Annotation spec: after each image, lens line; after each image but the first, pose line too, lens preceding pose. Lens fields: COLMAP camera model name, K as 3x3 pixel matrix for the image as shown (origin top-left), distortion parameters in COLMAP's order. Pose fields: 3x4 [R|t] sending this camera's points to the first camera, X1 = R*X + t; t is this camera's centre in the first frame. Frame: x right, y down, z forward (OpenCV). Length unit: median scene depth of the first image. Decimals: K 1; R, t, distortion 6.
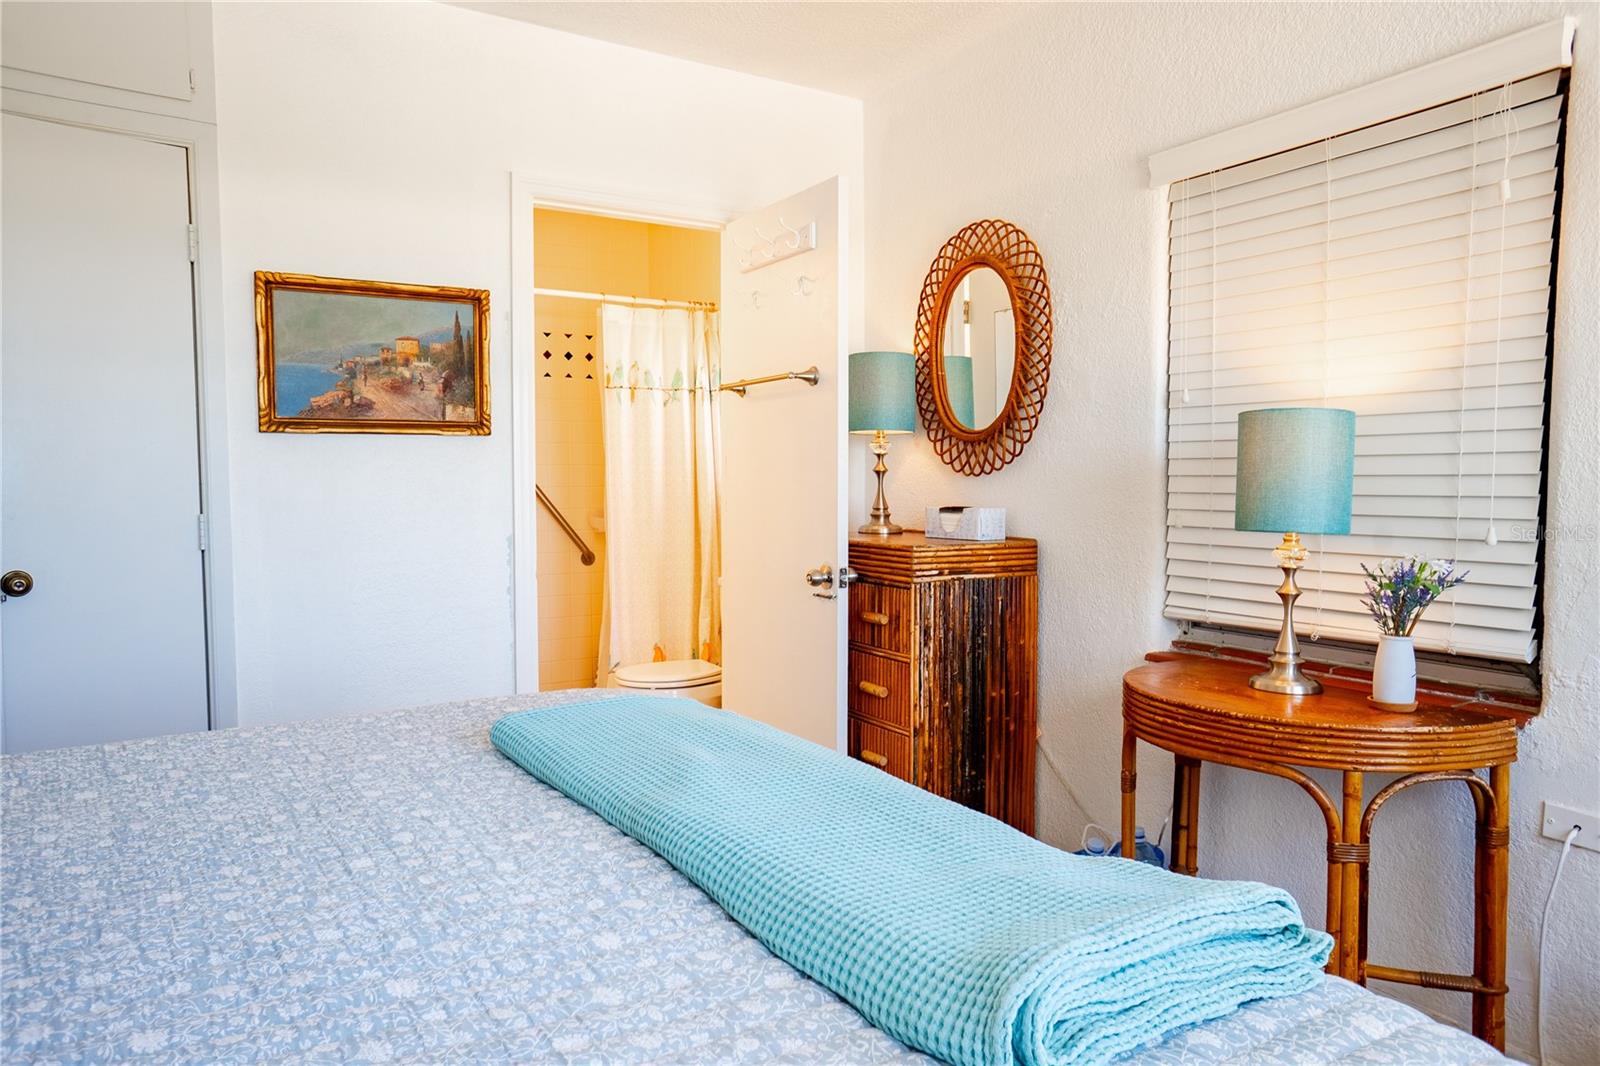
lens RADIAL K [[1079.6, 0, 802.3], [0, 1079.6, 537.8], [0, 0, 1]] dist [-0.051728, 0.060169]
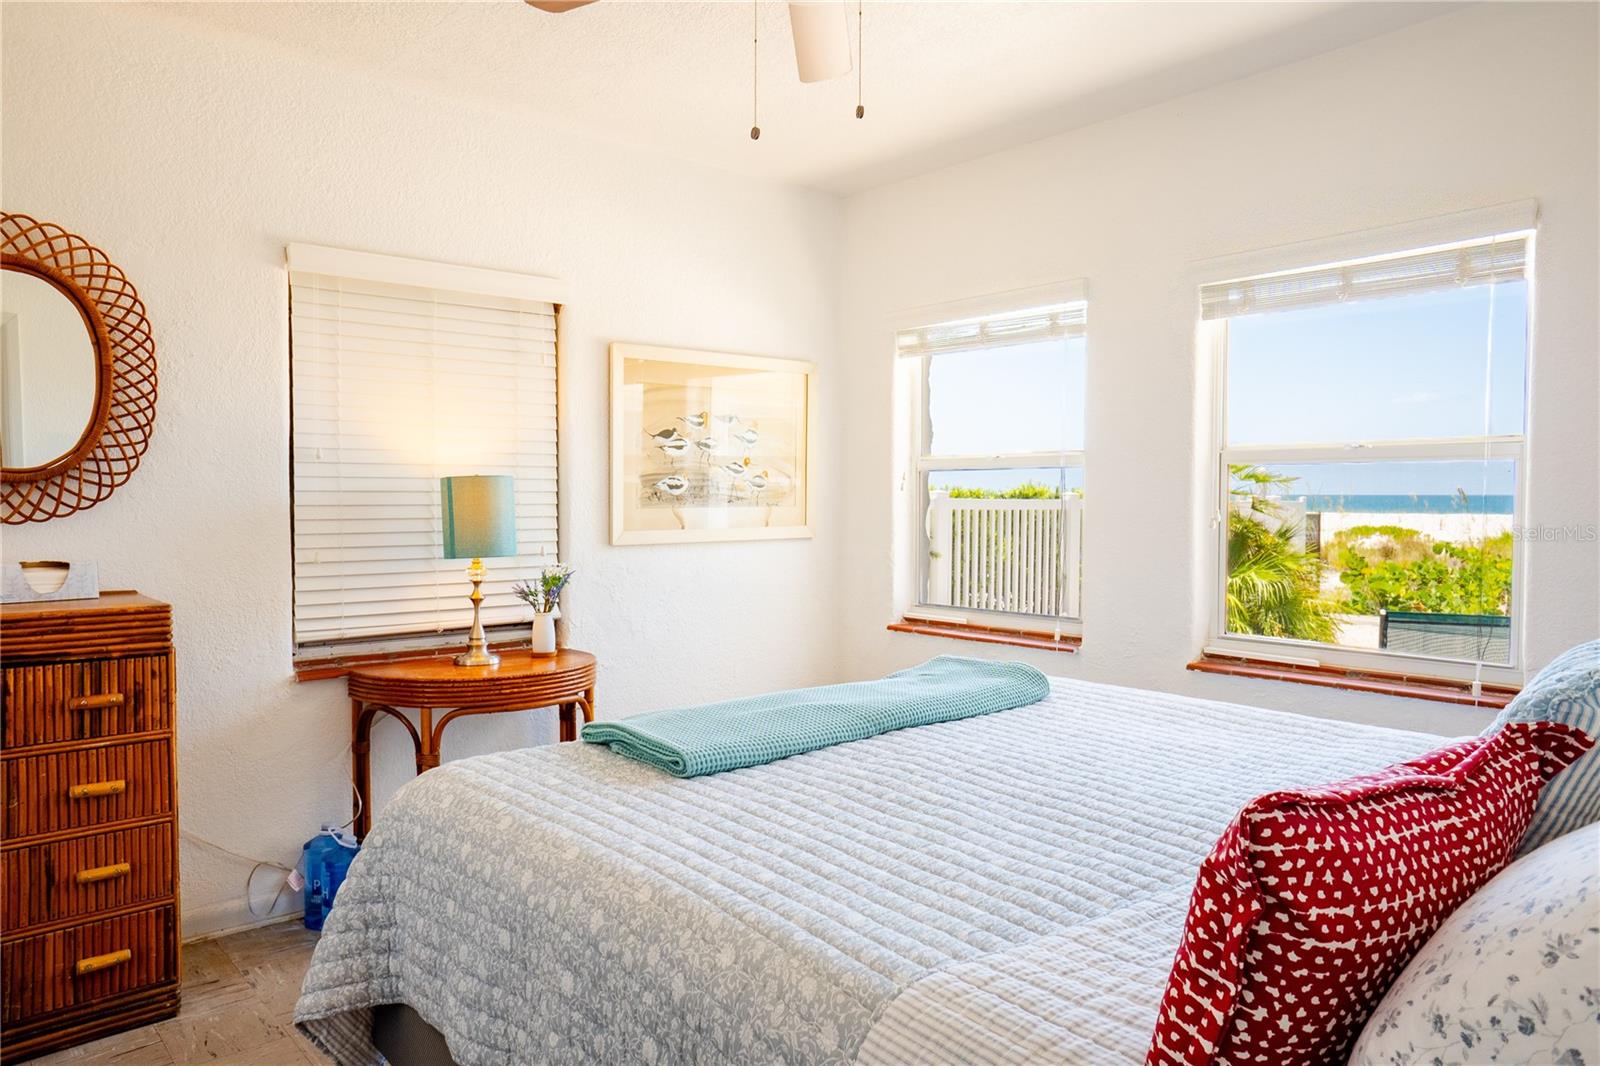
lens RADIAL K [[1079.6, 0, 799.5], [0, 1079.6, 522.7], [0, 0, 1]] dist [-0.051728, 0.060169]
pose [[-0.193316, -0.016096, 0.981004, -1.048233], [0.053667, 0.998195, 0.026954, -0.066990], [-0.979668, 0.057859, -0.192103, 0.818353]]
